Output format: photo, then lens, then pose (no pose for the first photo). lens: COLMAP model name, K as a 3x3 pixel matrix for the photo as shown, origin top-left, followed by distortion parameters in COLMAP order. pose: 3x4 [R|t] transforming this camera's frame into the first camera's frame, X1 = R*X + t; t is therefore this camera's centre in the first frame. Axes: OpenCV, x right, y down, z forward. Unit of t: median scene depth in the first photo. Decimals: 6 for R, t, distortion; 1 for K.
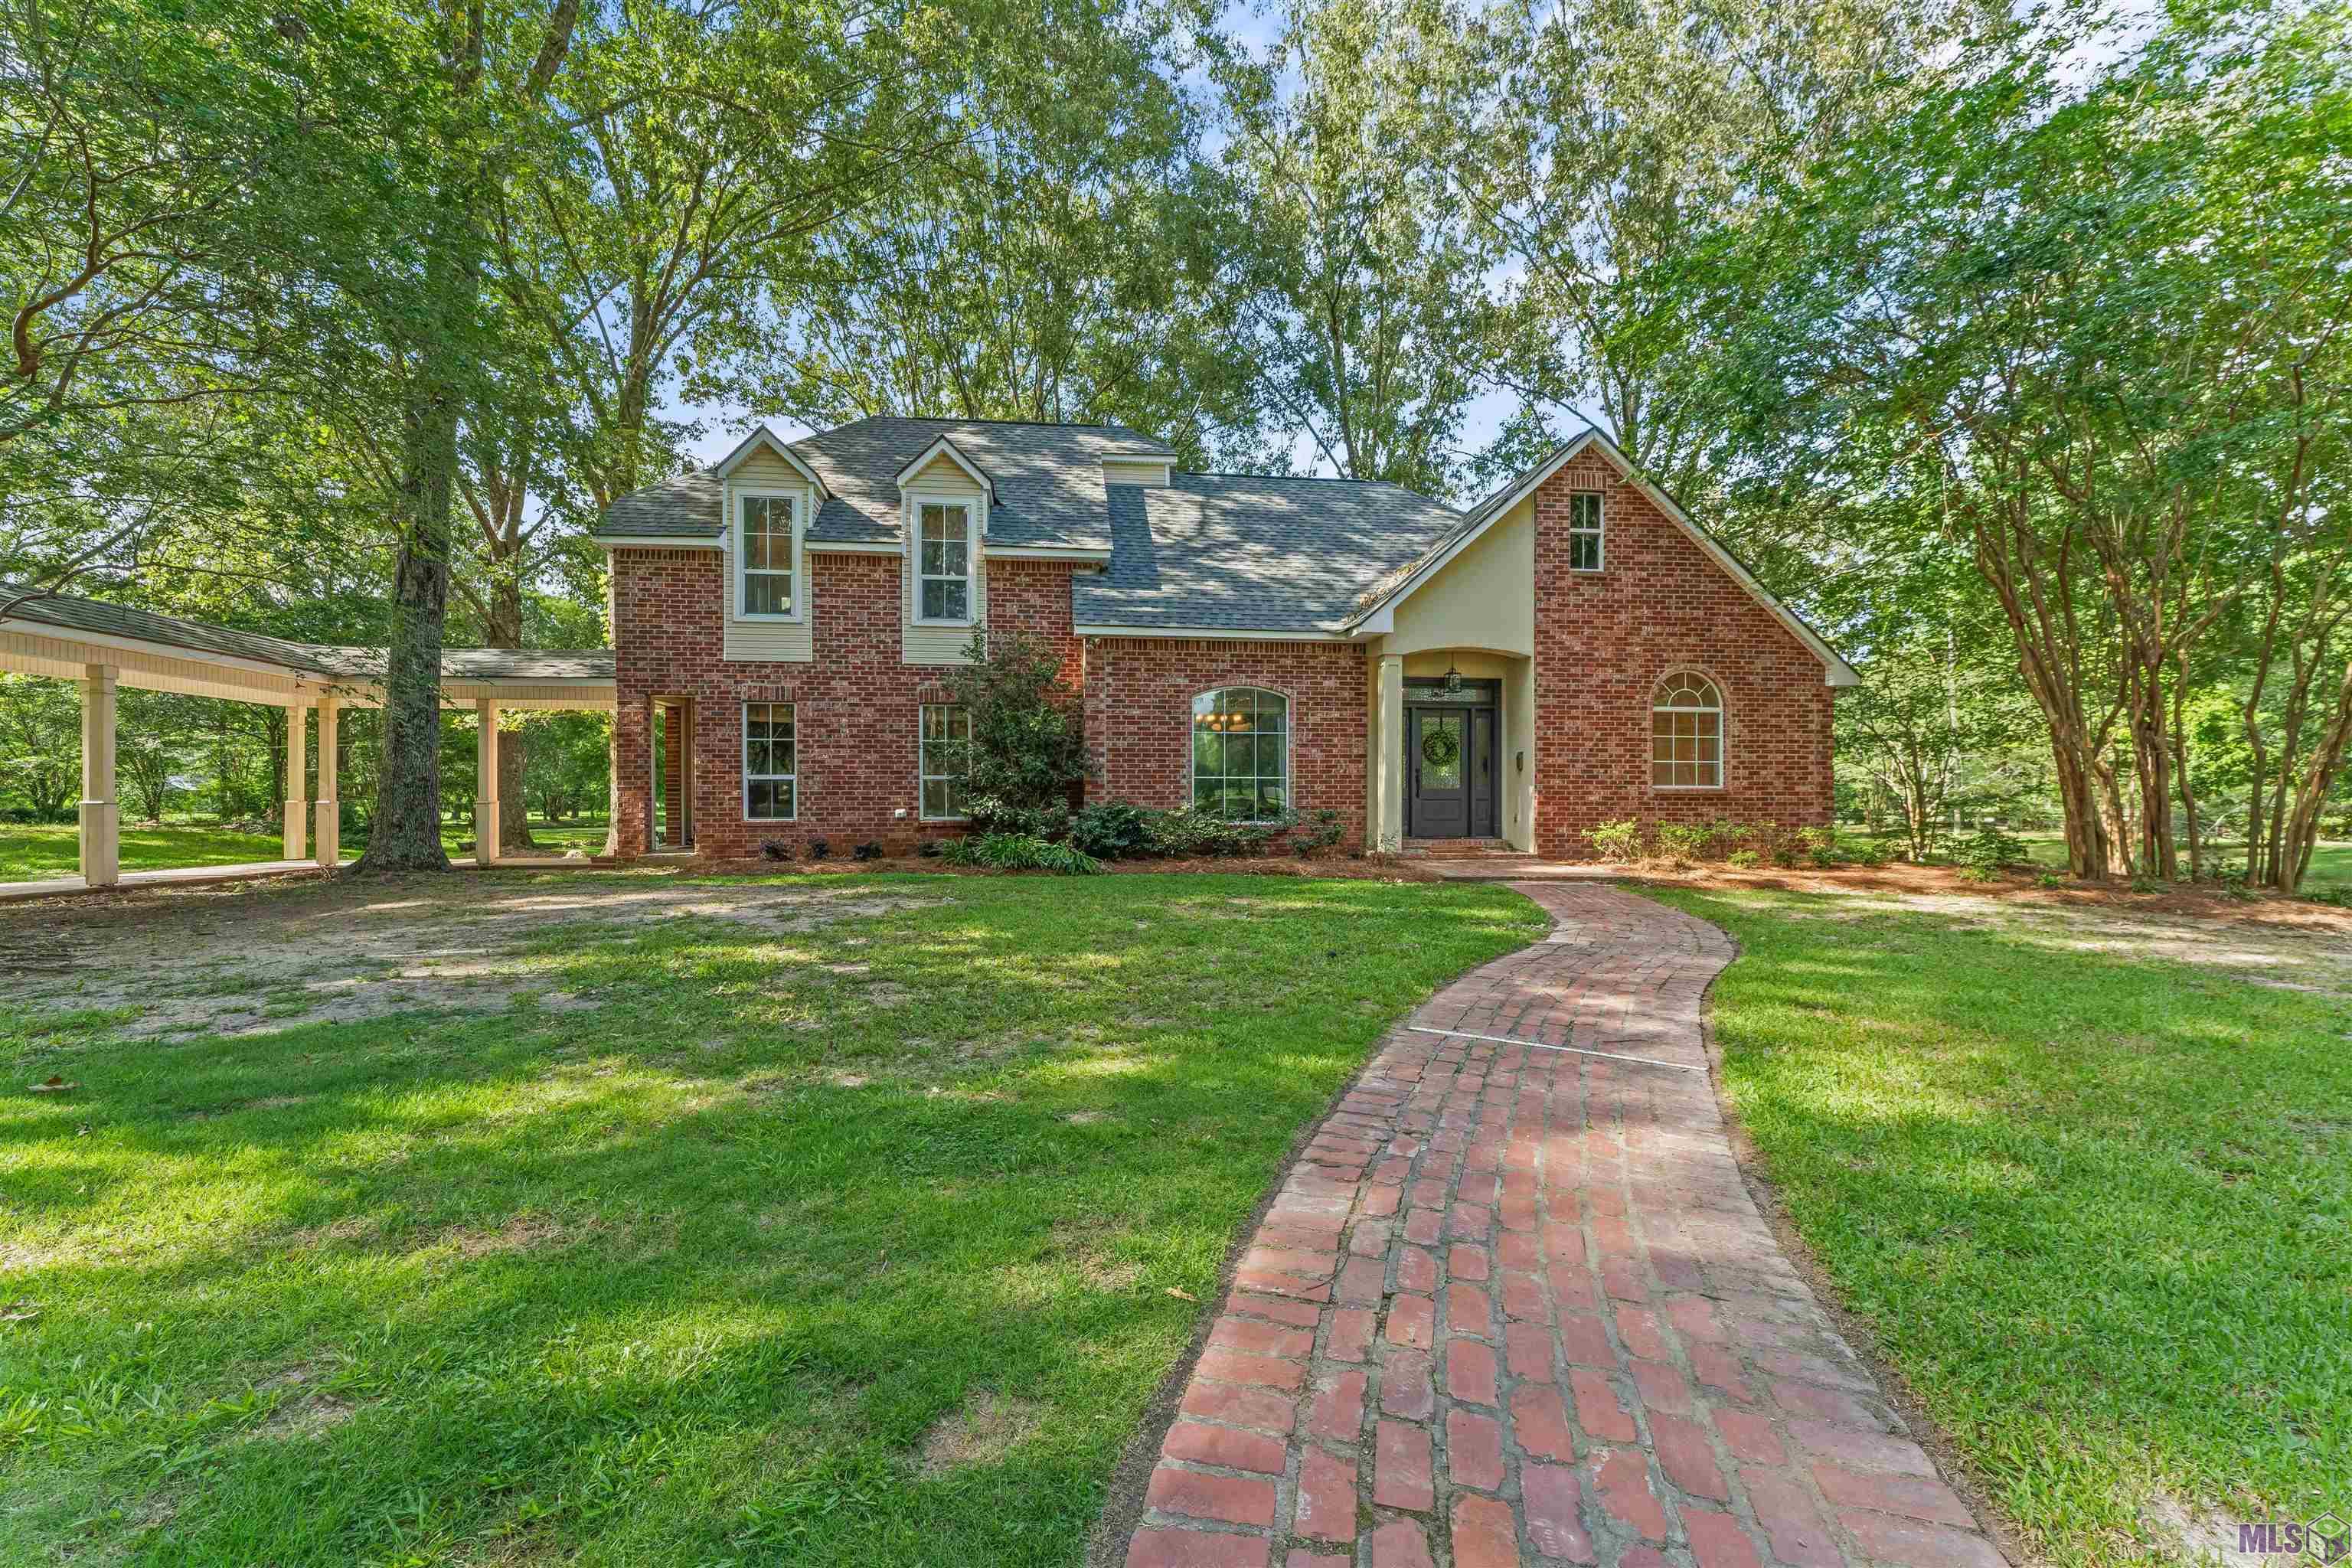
lens RADIAL K [[928.3, 0, 1191.8], [0, 928.3, 805.5], [0, 0, 1]] dist [-0.002004, -0.000179]
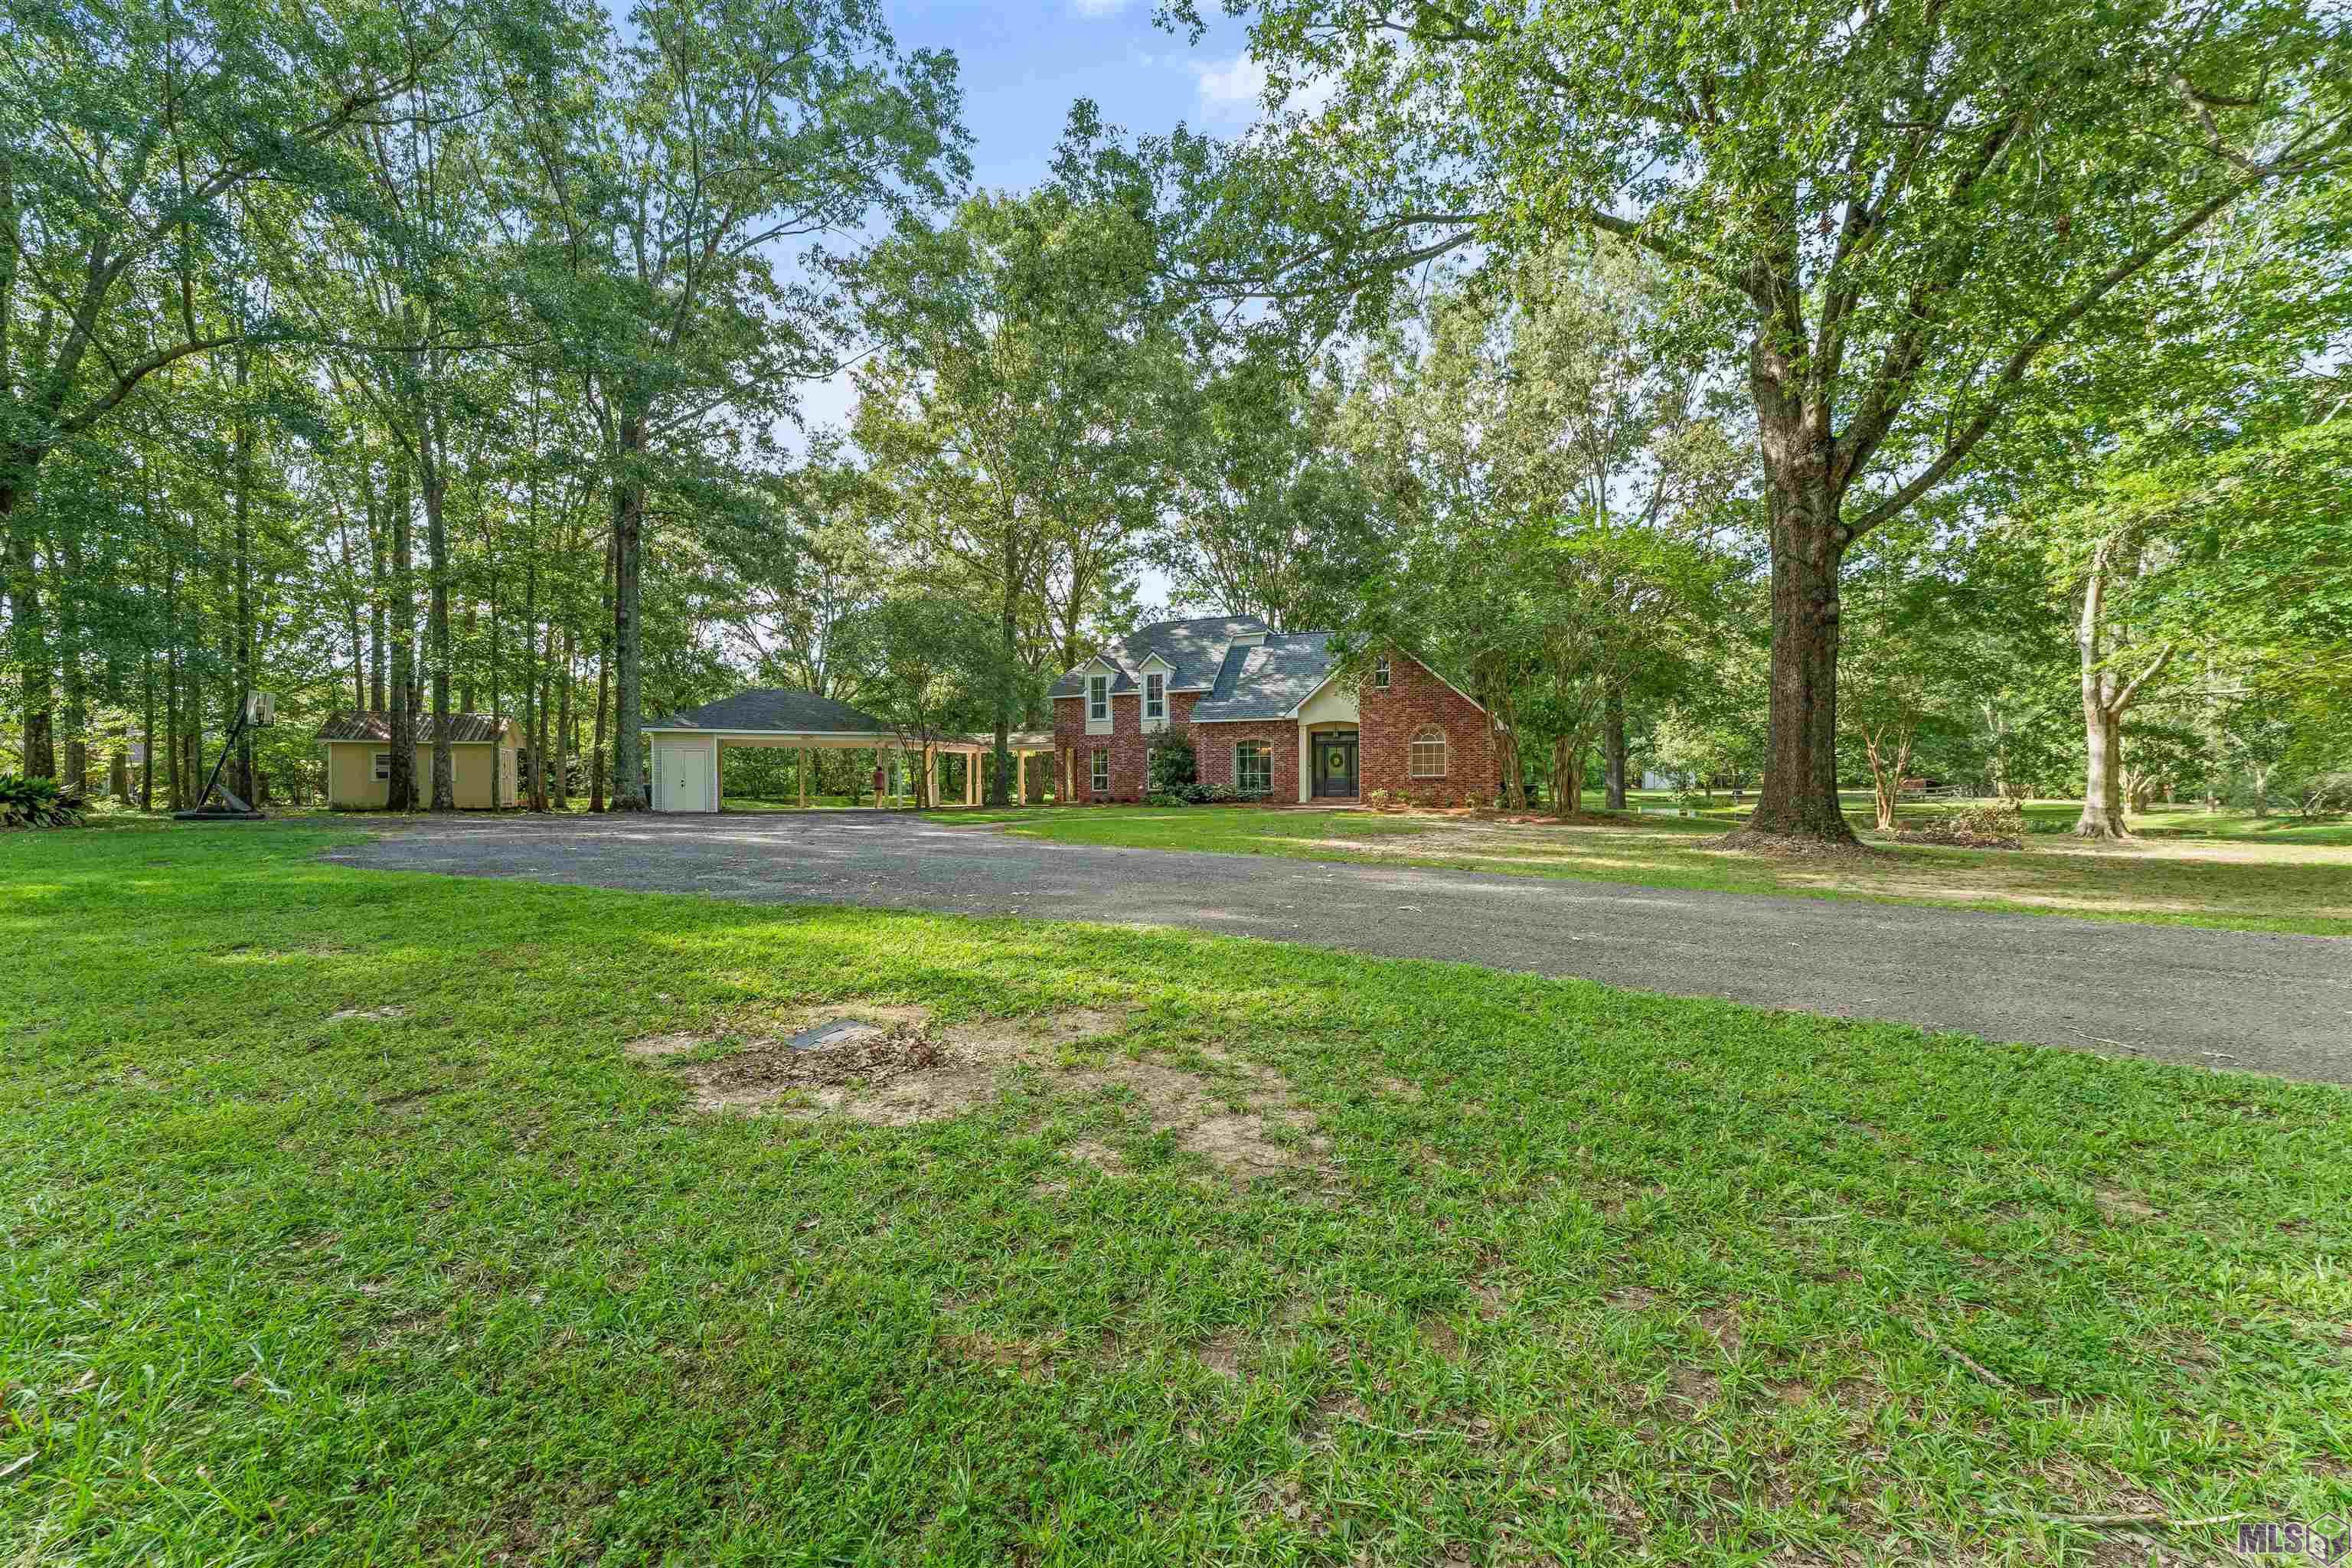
lens RADIAL K [[928.3, 0, 1178.2], [0, 928.3, 791.1], [0, 0, 1]] dist [-0.002004, -0.000179]
pose [[0.883929, -0.002010, -0.467617, 1.085619], [0.005699, 0.999963, 0.006474, 0.000577], [0.467586, -0.008388, 0.883908, -1.402299]]
